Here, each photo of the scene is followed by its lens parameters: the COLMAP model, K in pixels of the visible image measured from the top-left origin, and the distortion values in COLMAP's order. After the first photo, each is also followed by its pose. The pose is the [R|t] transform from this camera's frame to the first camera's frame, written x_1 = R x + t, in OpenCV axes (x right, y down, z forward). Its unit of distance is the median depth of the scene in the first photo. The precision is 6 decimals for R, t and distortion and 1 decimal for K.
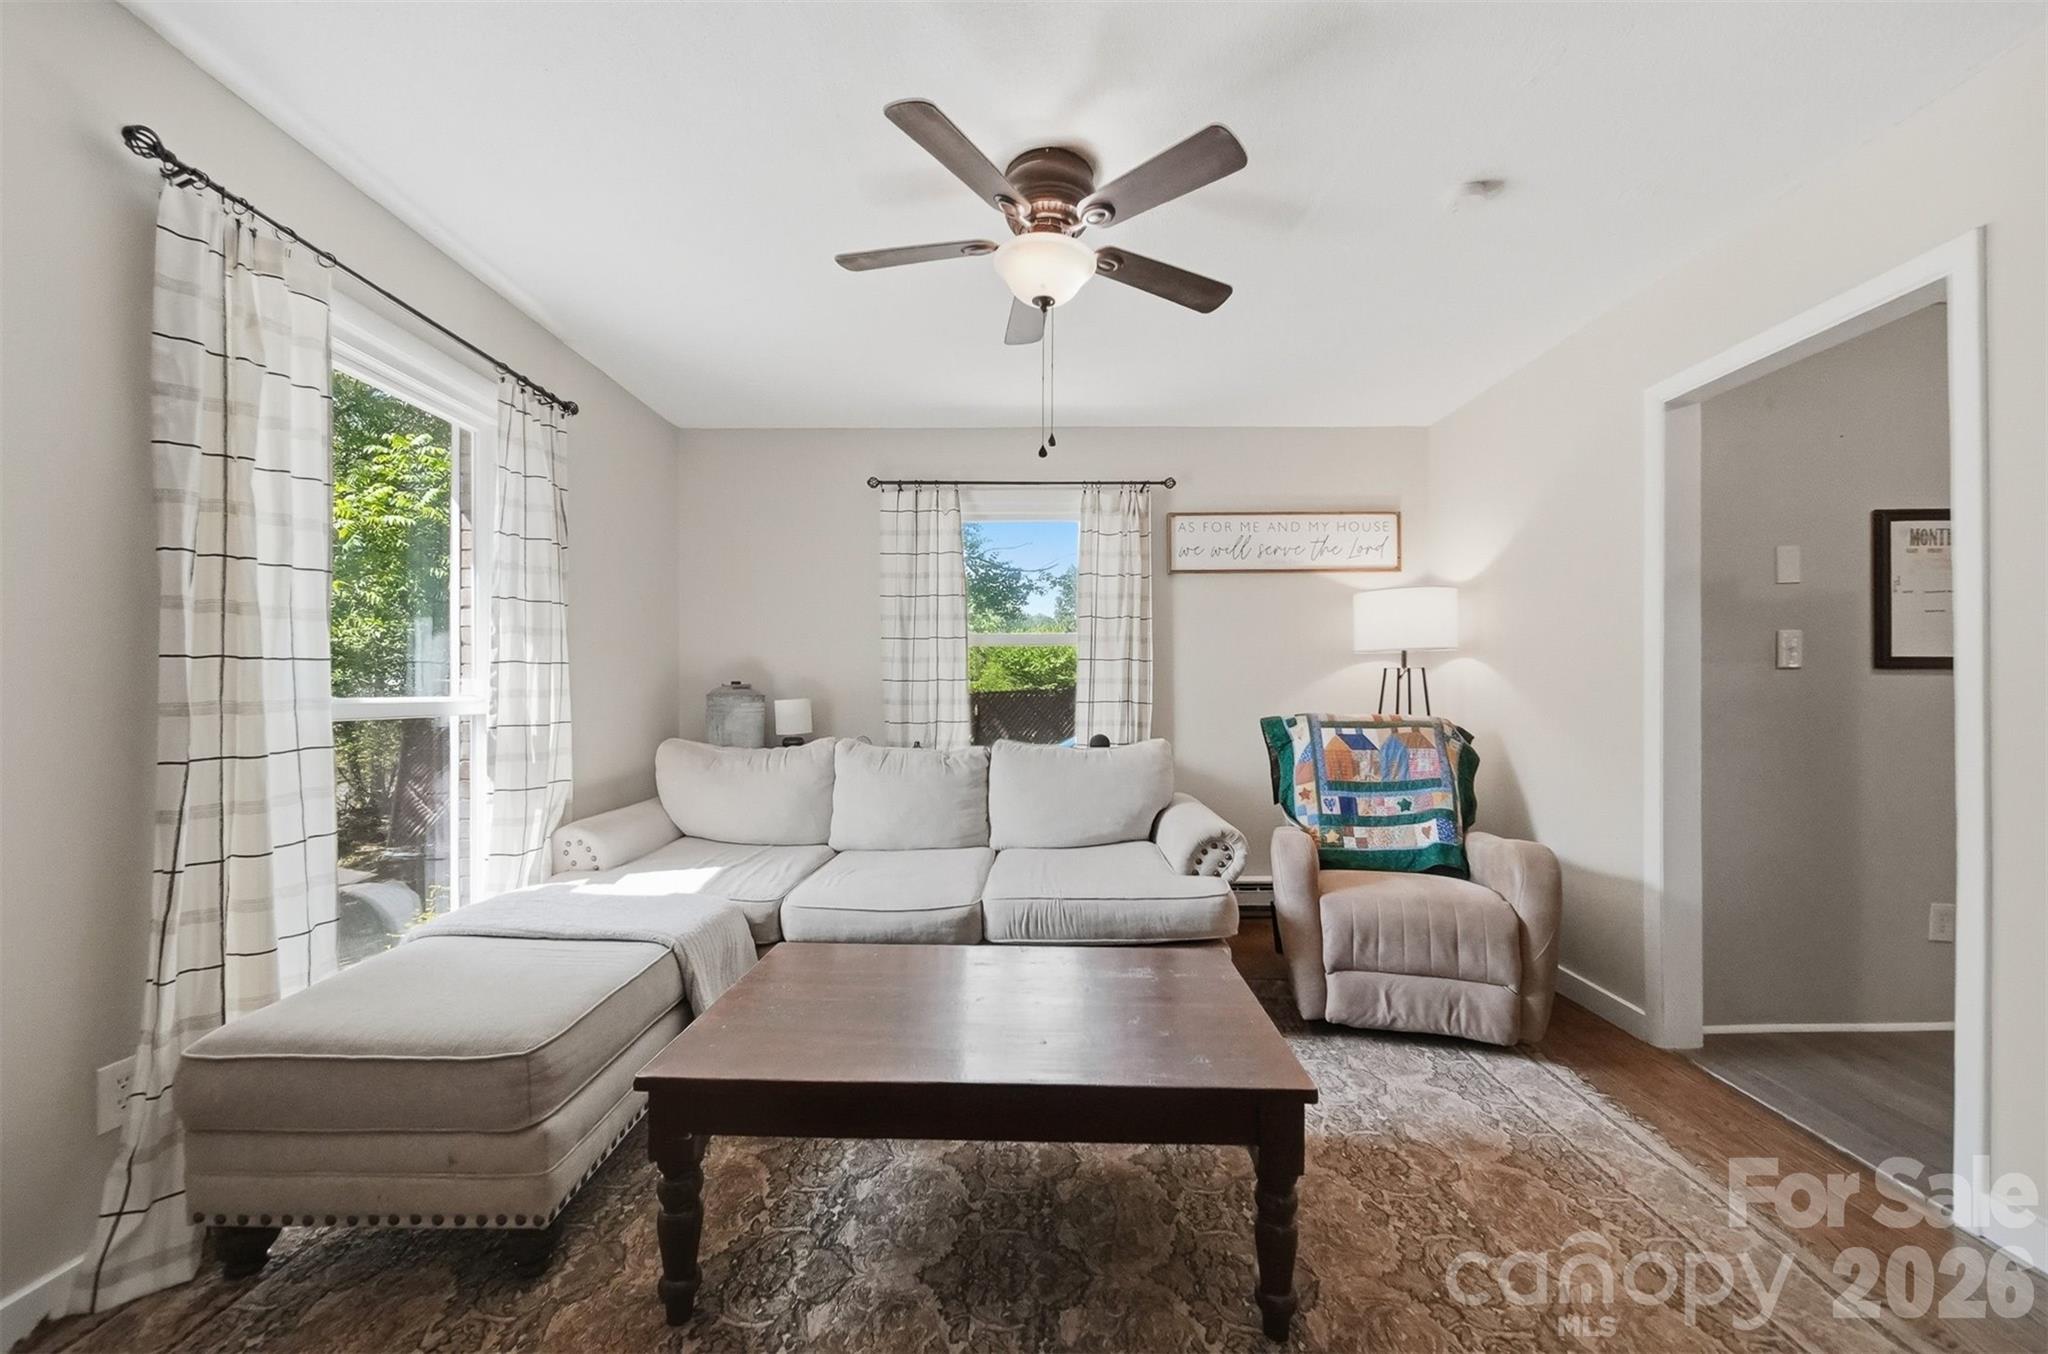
lens RADIAL K [[760.9, 0, 1032.8], [0, 760.9, 683.8], [0, 0, 1]] dist [-0.005984, -0.000803]
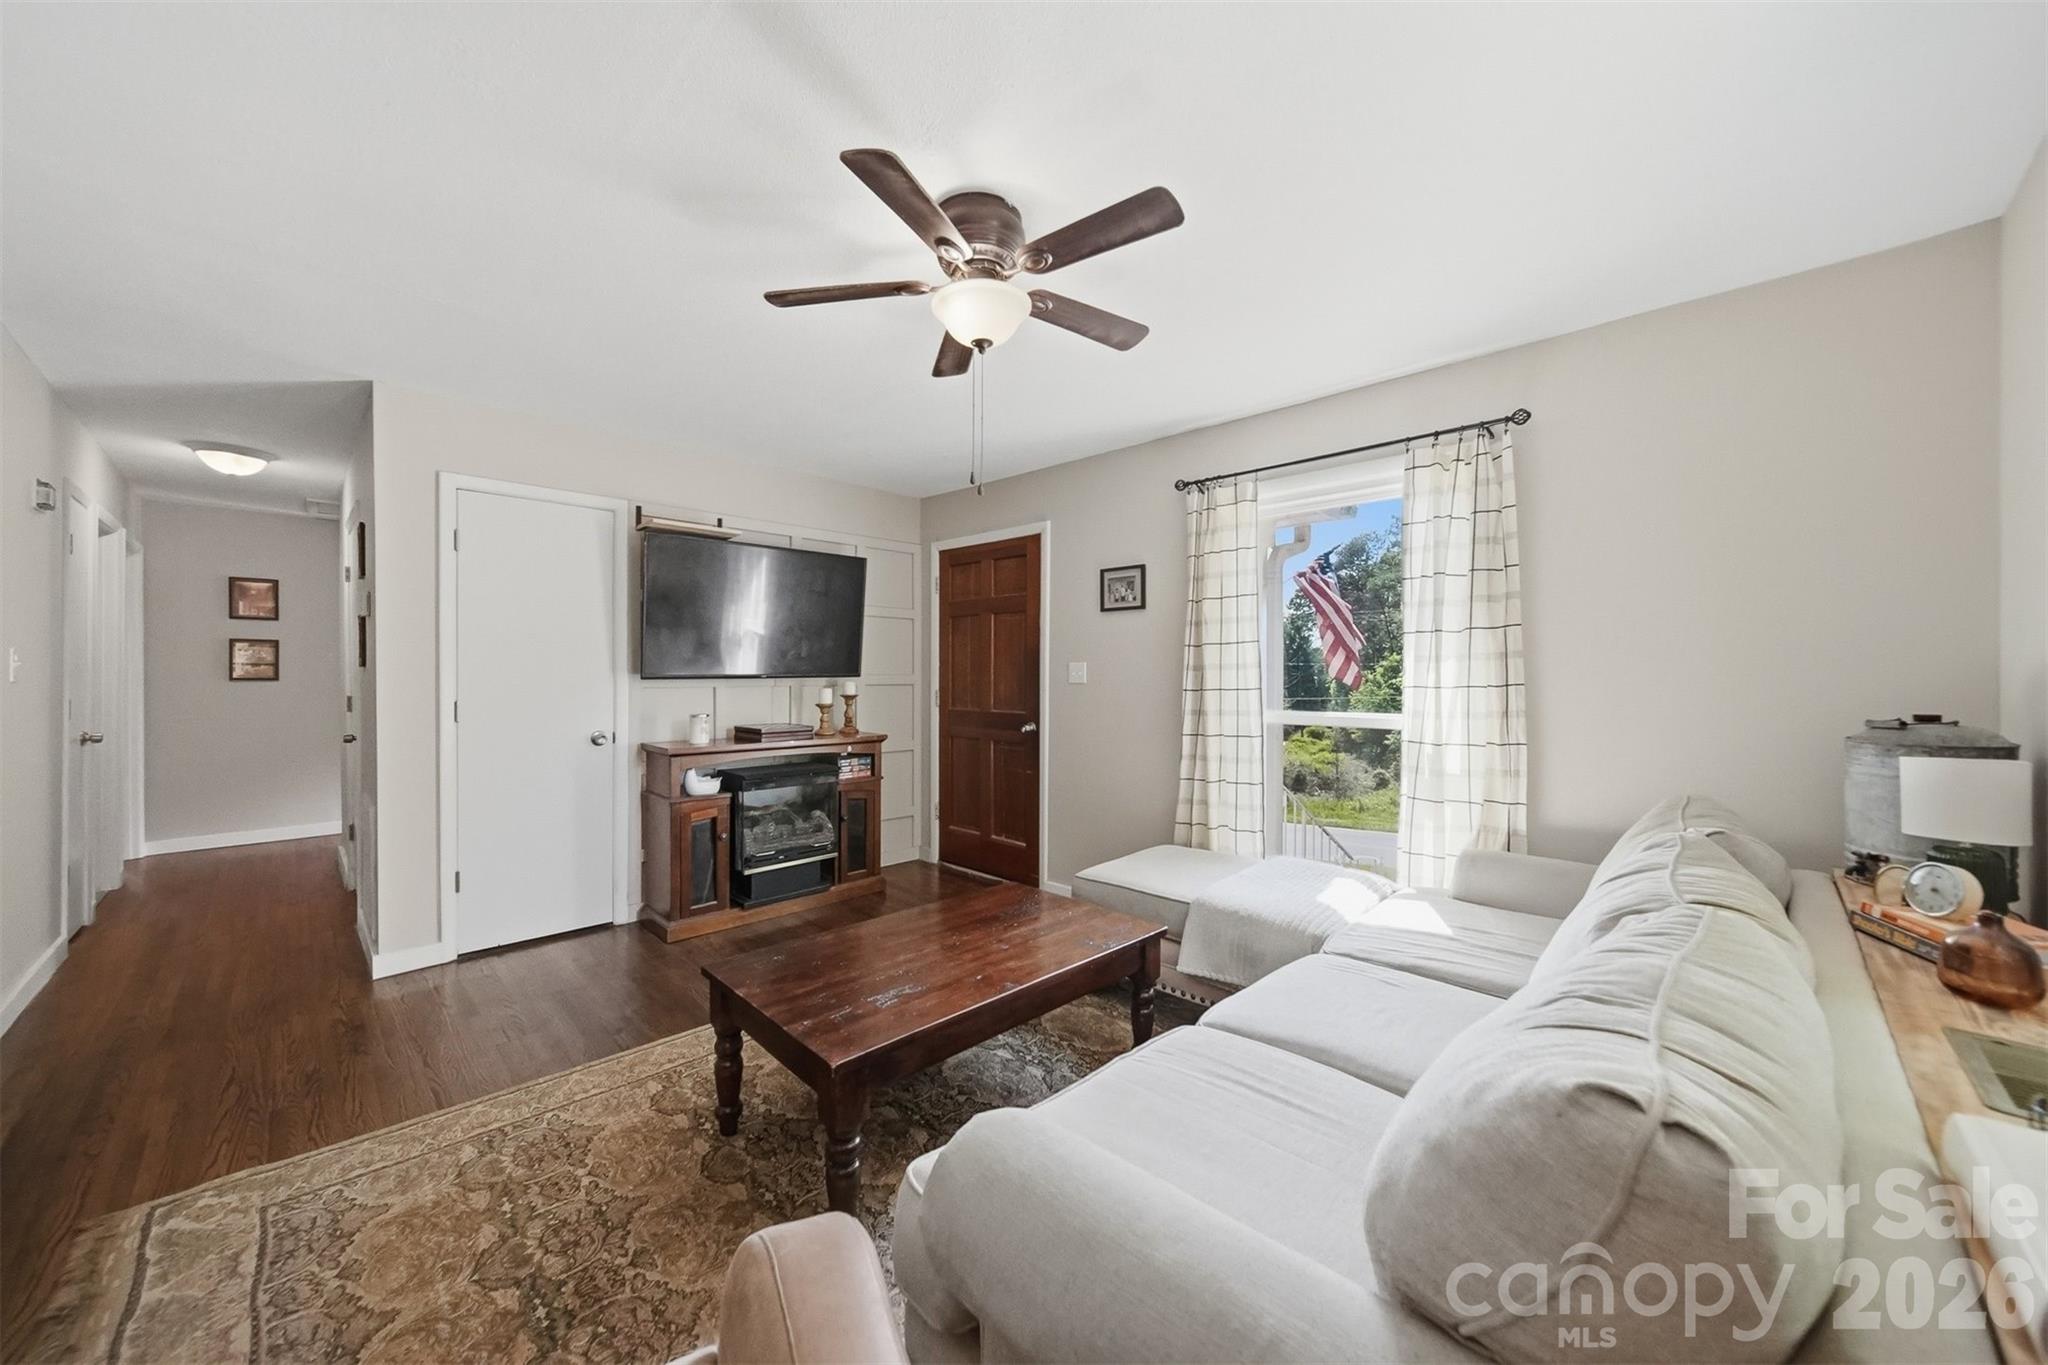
lens RADIAL K [[736.0, 0, 1042.1], [0, 736.0, 673.6], [0, 0, 1]] dist [-0.008798, -0.000405]
pose [[-0.691161, -0.009399, -0.722640, 0.511779], [-0.000528, 0.999922, -0.012500, -0.034291], [0.722701, -0.008258, -0.691112, 1.323044]]
